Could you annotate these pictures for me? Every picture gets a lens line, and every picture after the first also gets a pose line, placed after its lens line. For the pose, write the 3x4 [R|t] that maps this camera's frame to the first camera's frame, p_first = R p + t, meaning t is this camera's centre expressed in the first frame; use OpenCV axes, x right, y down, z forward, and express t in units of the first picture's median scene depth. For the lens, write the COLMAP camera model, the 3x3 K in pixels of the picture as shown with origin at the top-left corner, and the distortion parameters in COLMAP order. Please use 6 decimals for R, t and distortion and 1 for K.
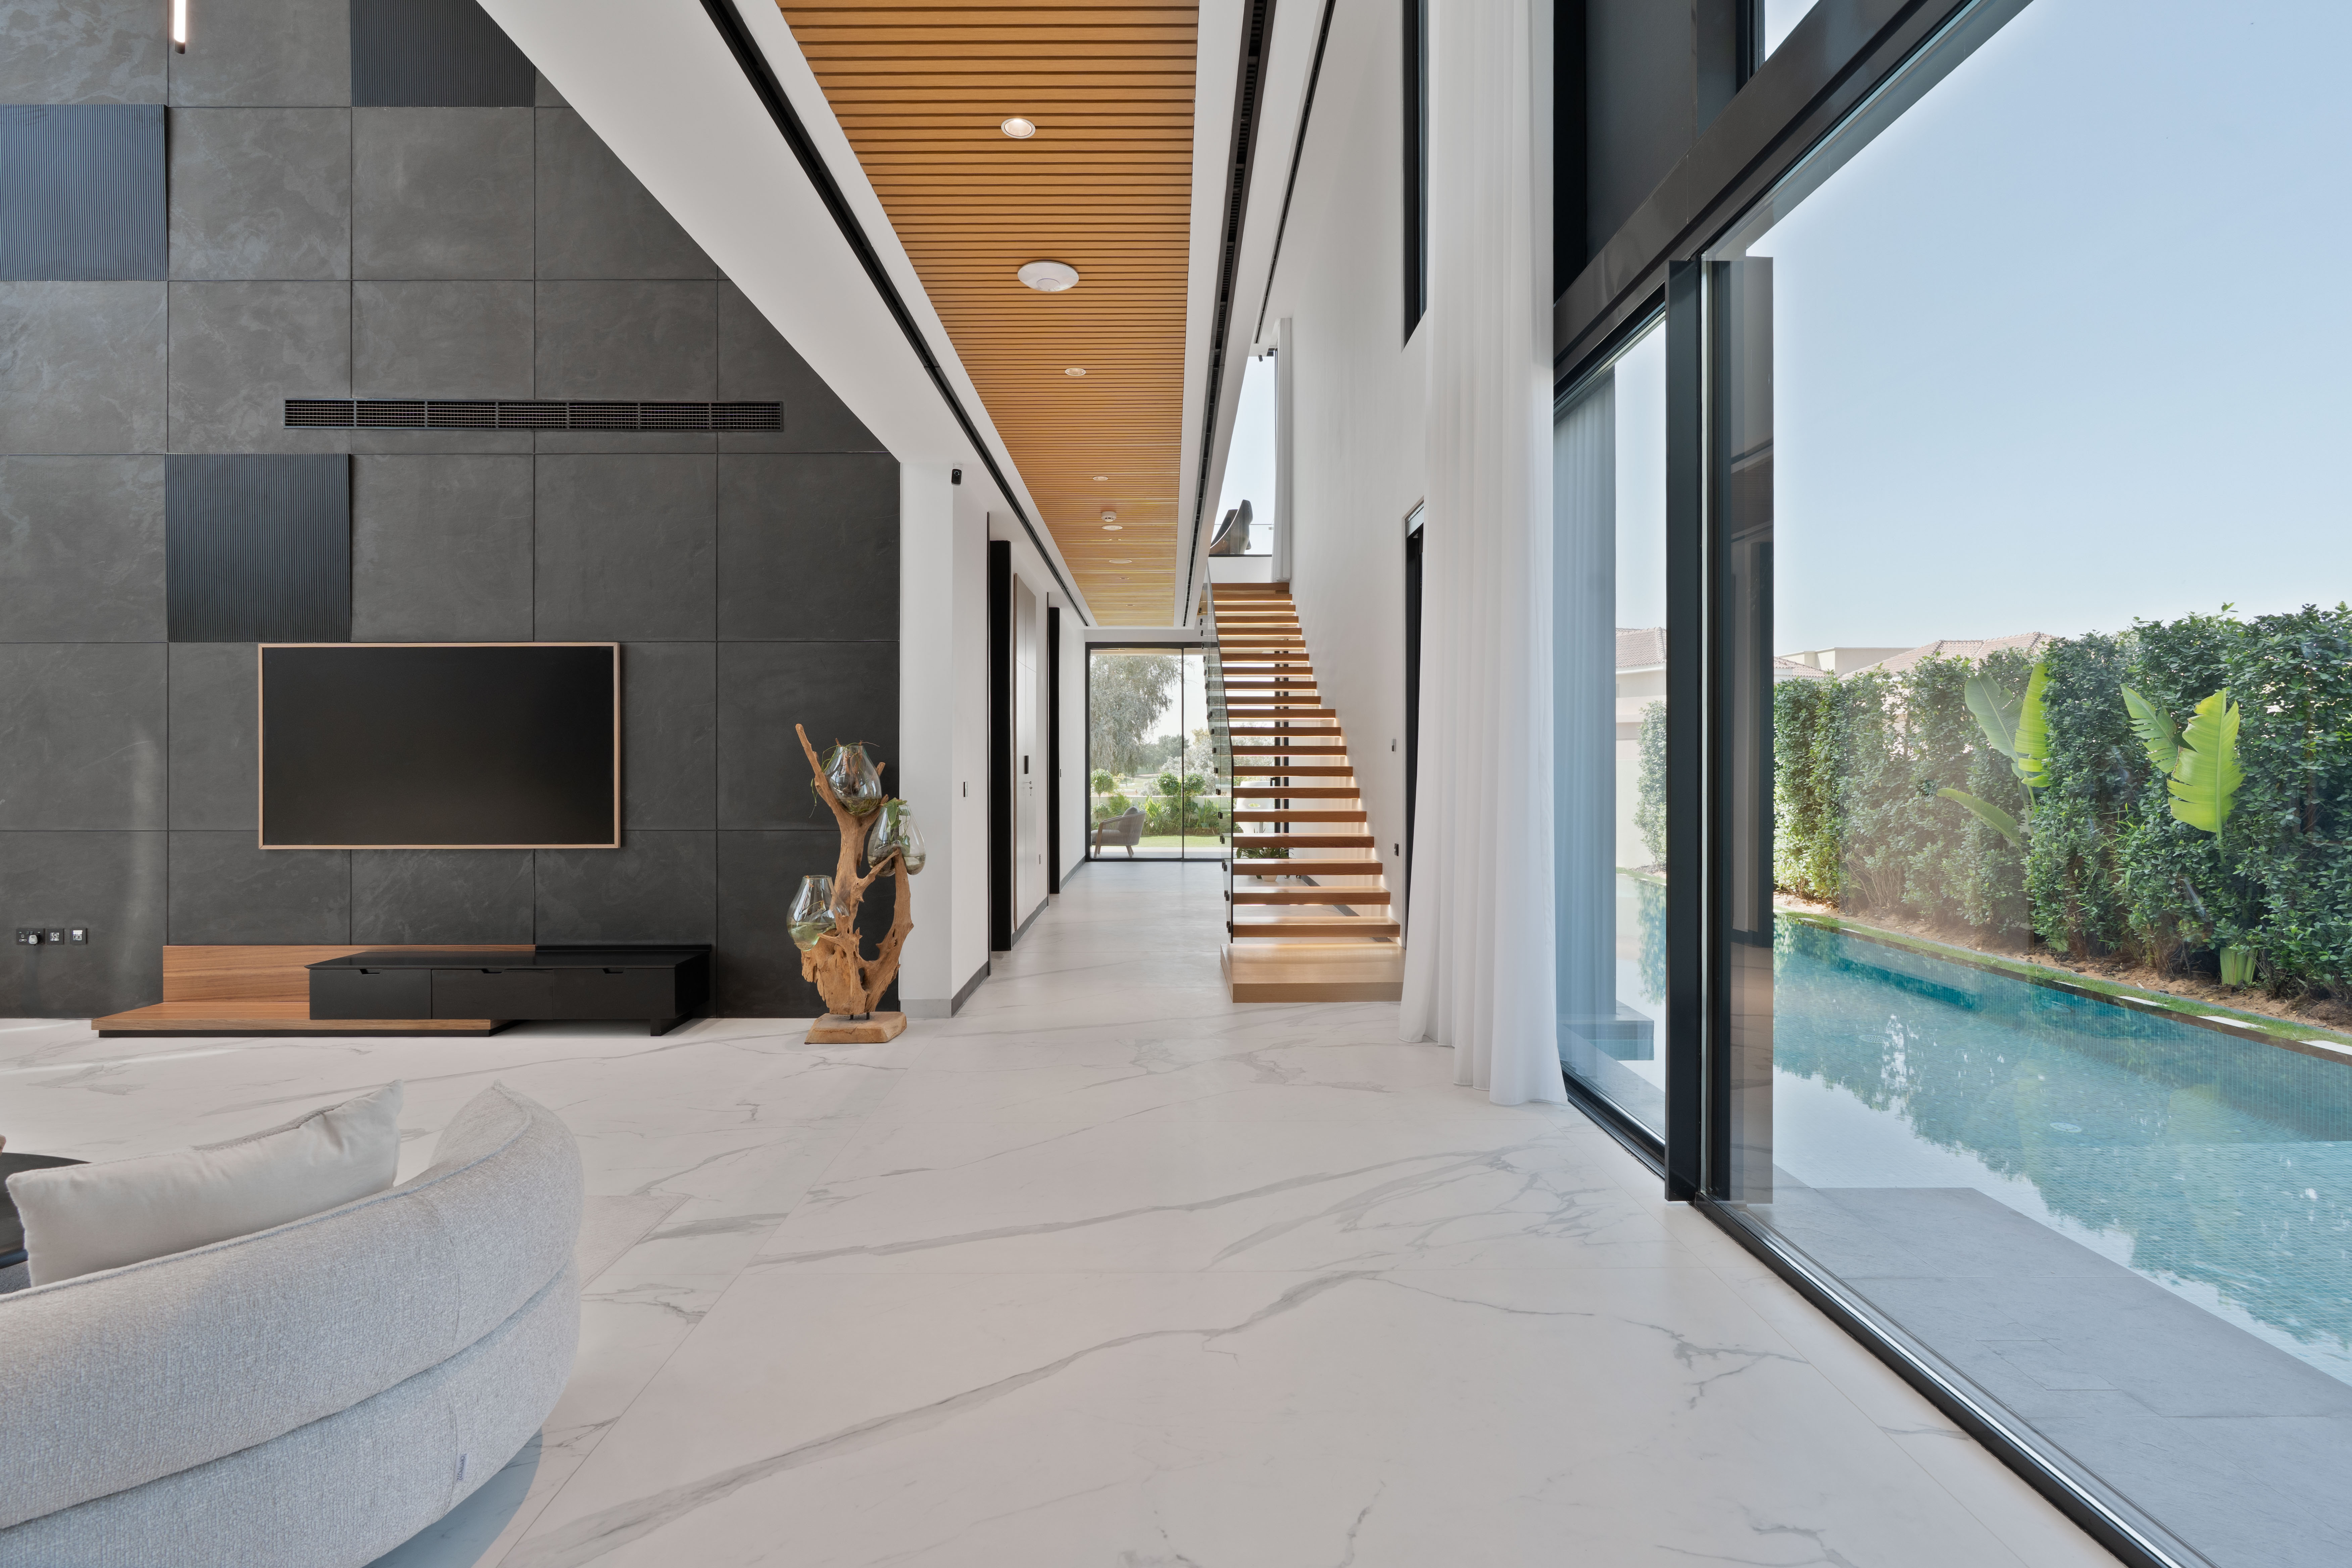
lens RADIAL K [[1056.7, 0, 1169.6], [0, 1056.7, 774.9], [0, 0, 1]] dist [-0.004052, -0.000407]
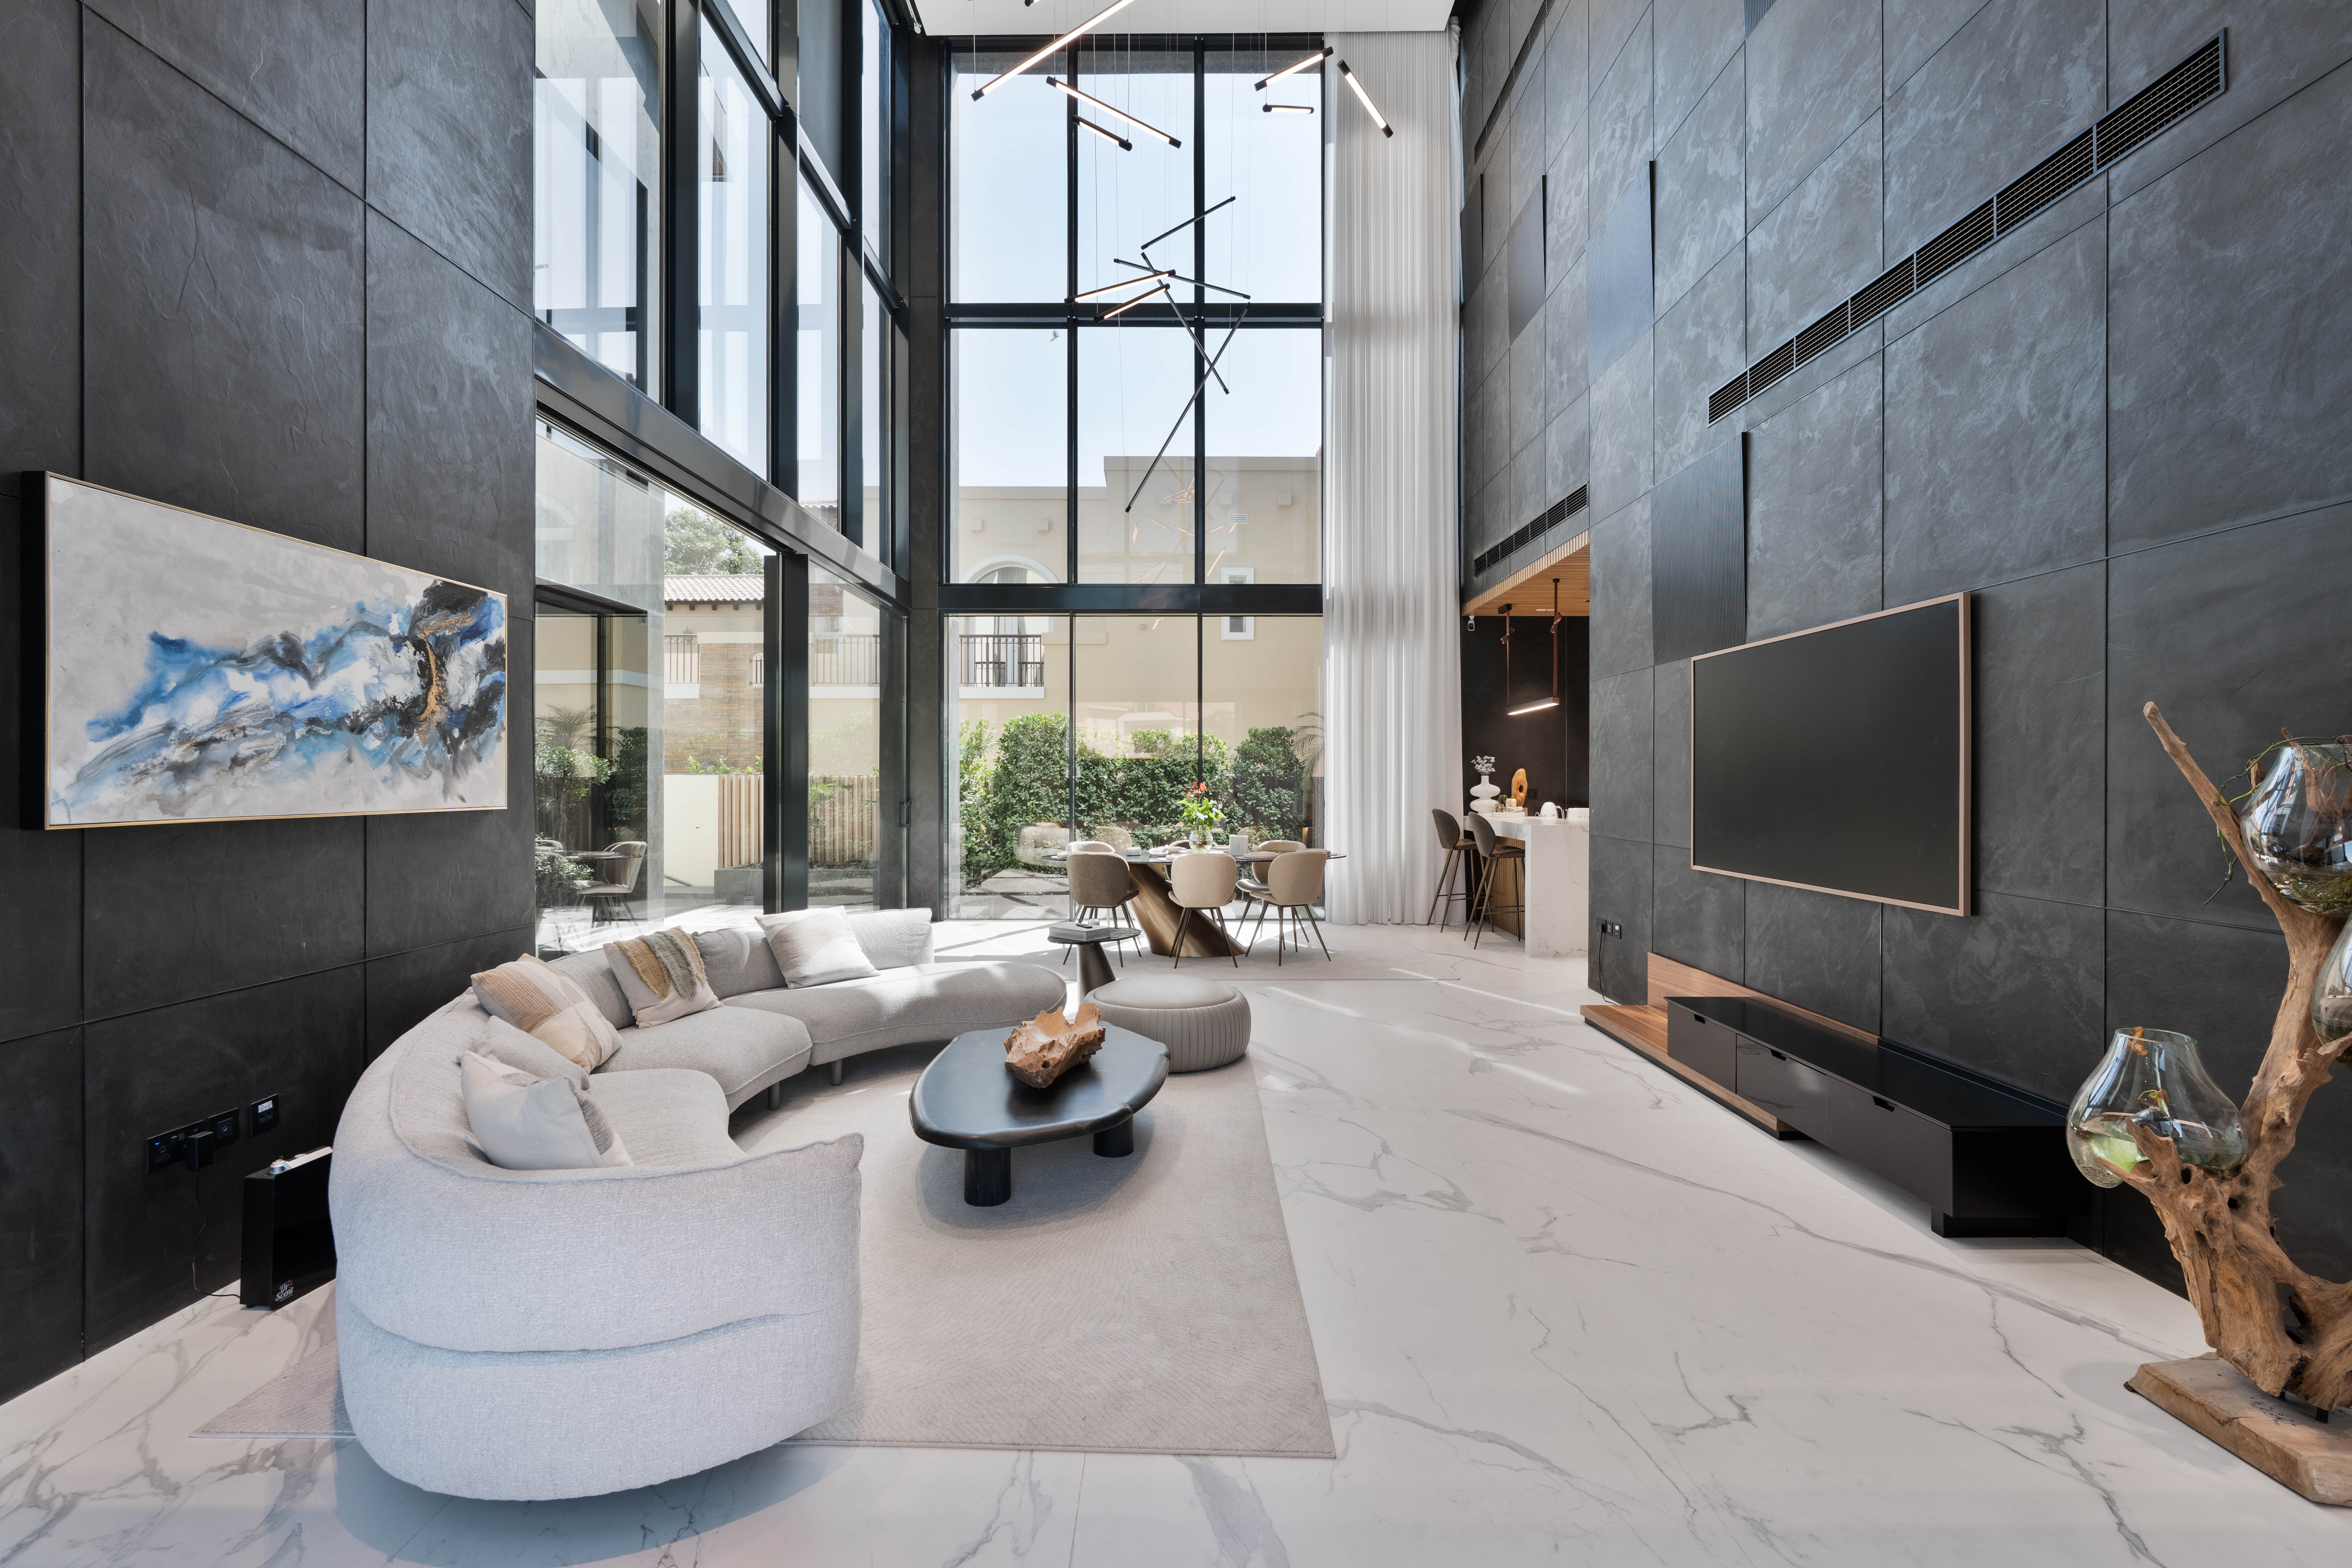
lens RADIAL K [[1056.7, 0, 1169.6], [0, 1056.7, 774.9], [0, 0, 1]] dist [-0.004052, -0.000407]
pose [[-0.010295, -0.000866, -0.999947, 0.113558], [-0.009875, 0.999951, -0.000765, -0.010198], [0.999898, 0.009866, -0.010303, 0.526907]]
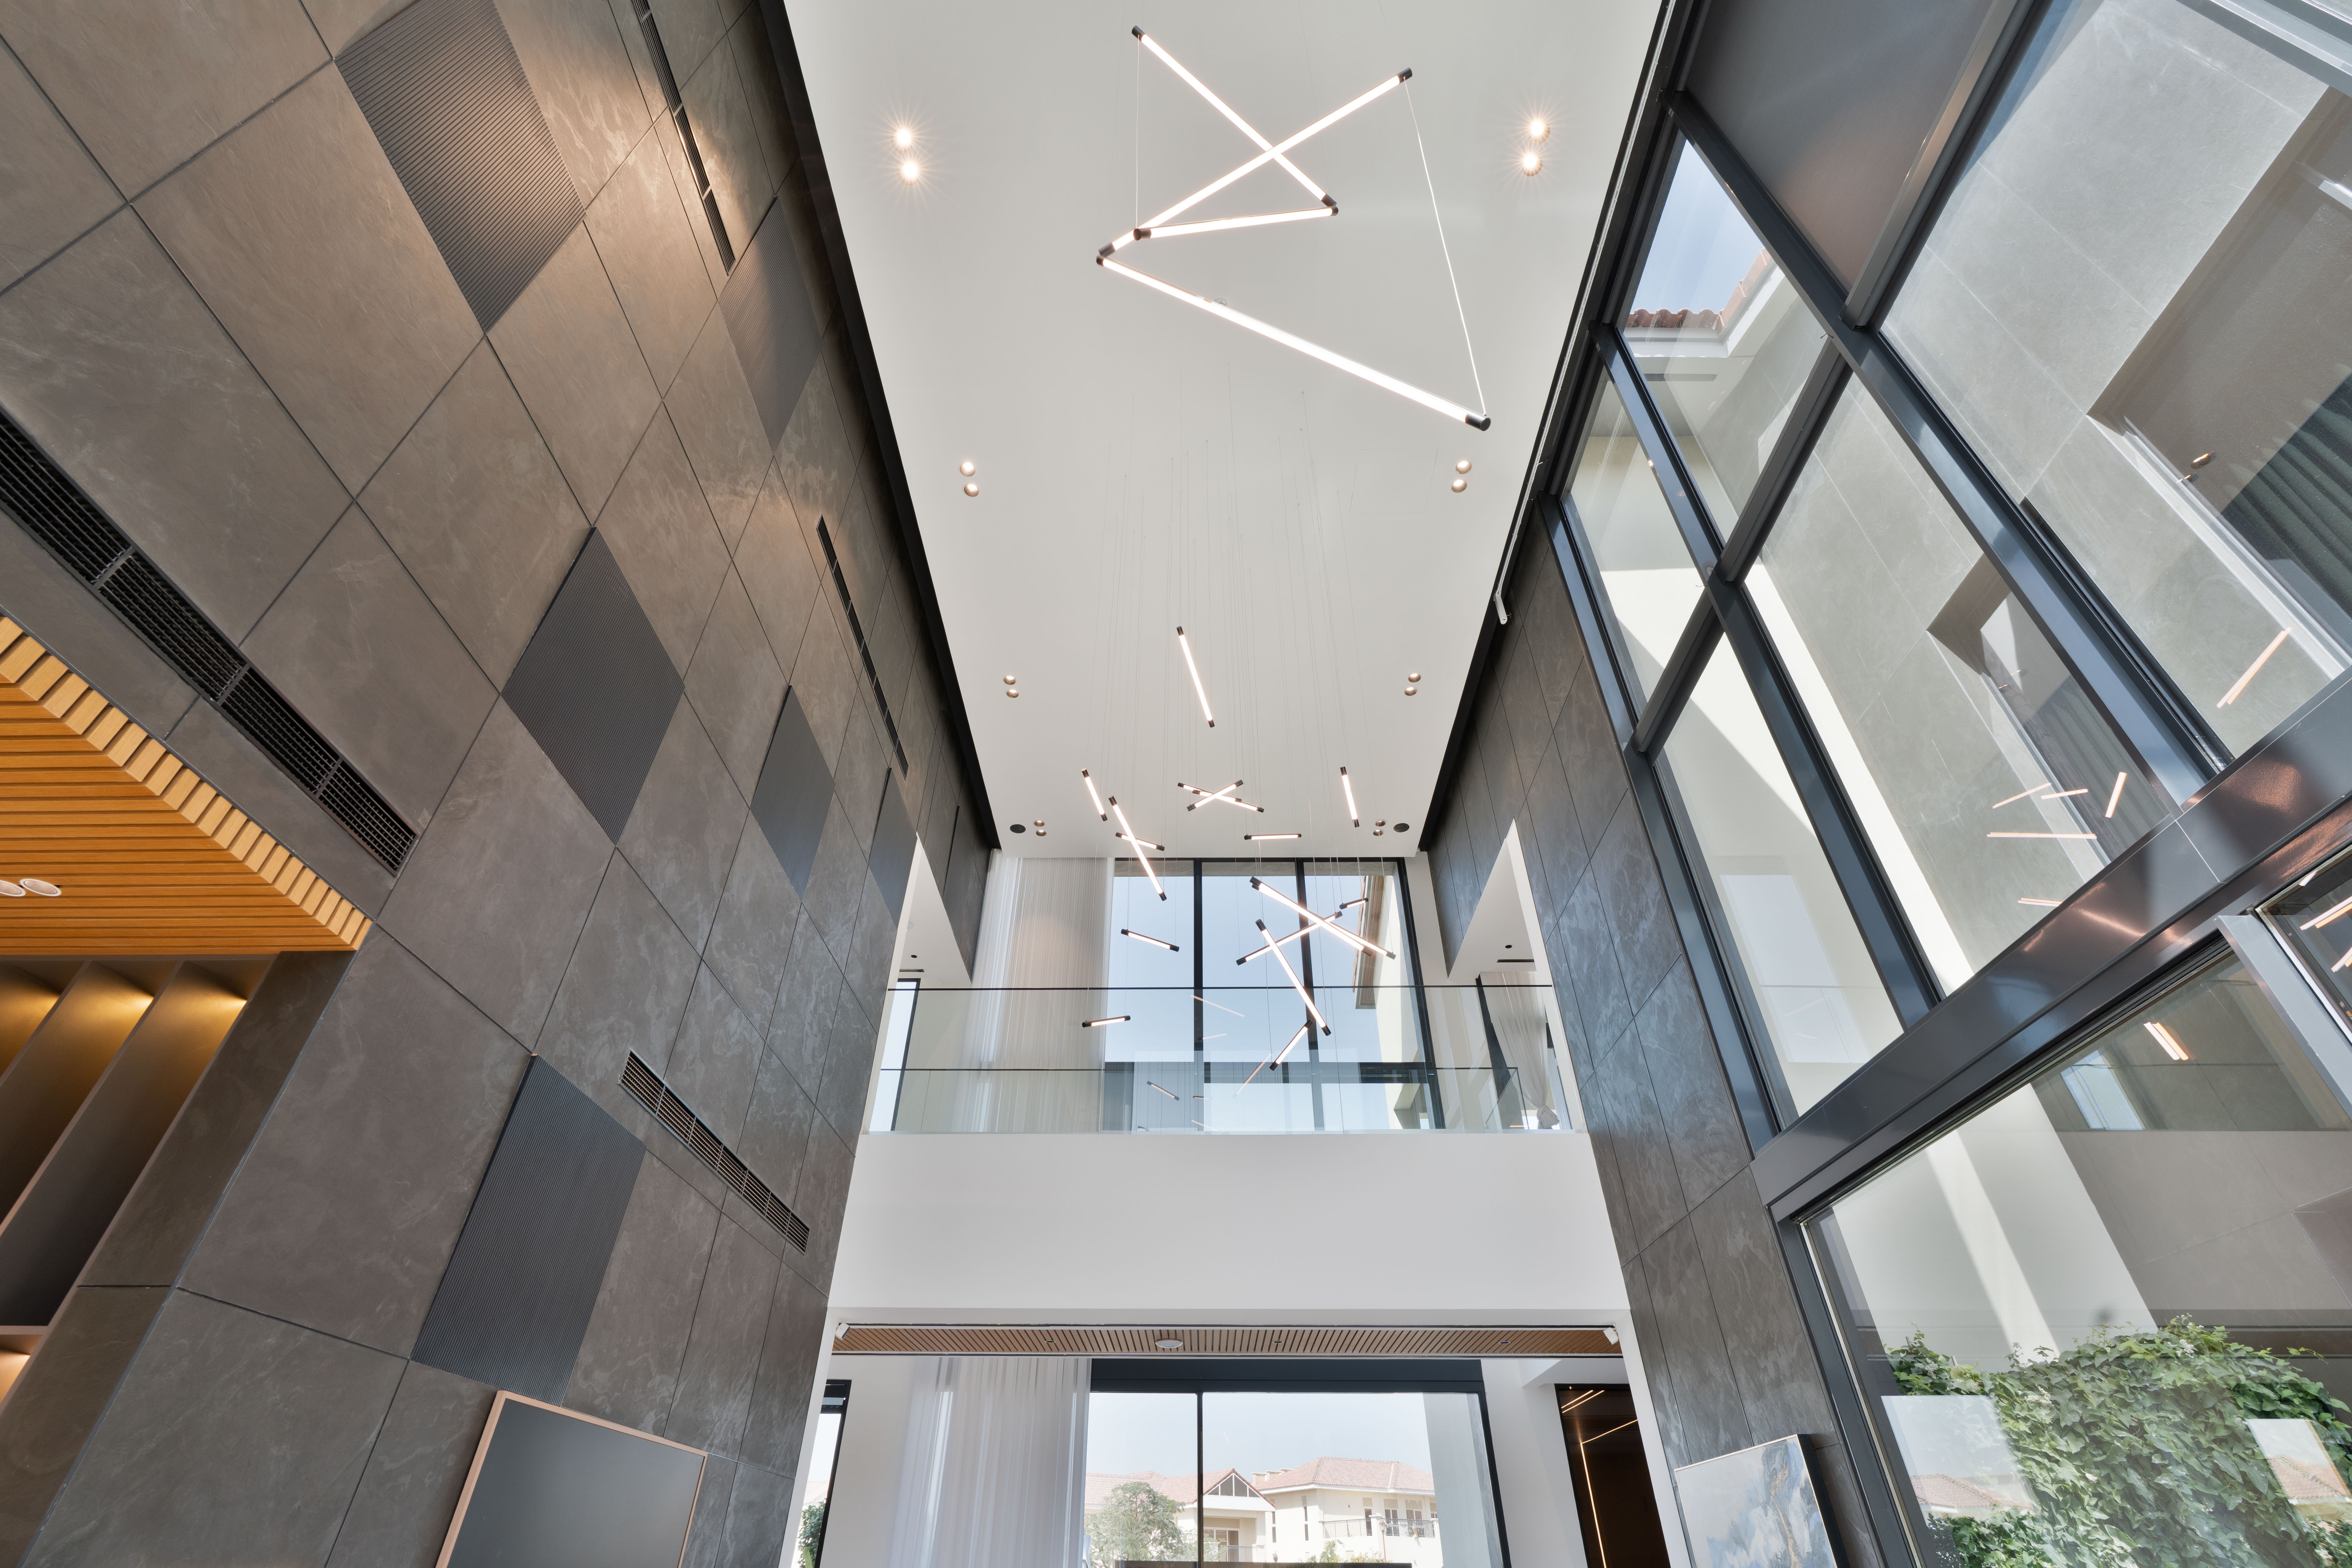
lens RADIAL K [[1056.7, 0, 1169.6], [0, 1056.7, 774.9], [0, 0, 1]] dist [-0.004052, -0.000407]
pose [[0.019451, 0.616650, 0.786997, -1.604202], [0.006228, 0.787056, -0.616850, -0.019562], [-0.999791, 0.016900, 0.011468, 0.572907]]
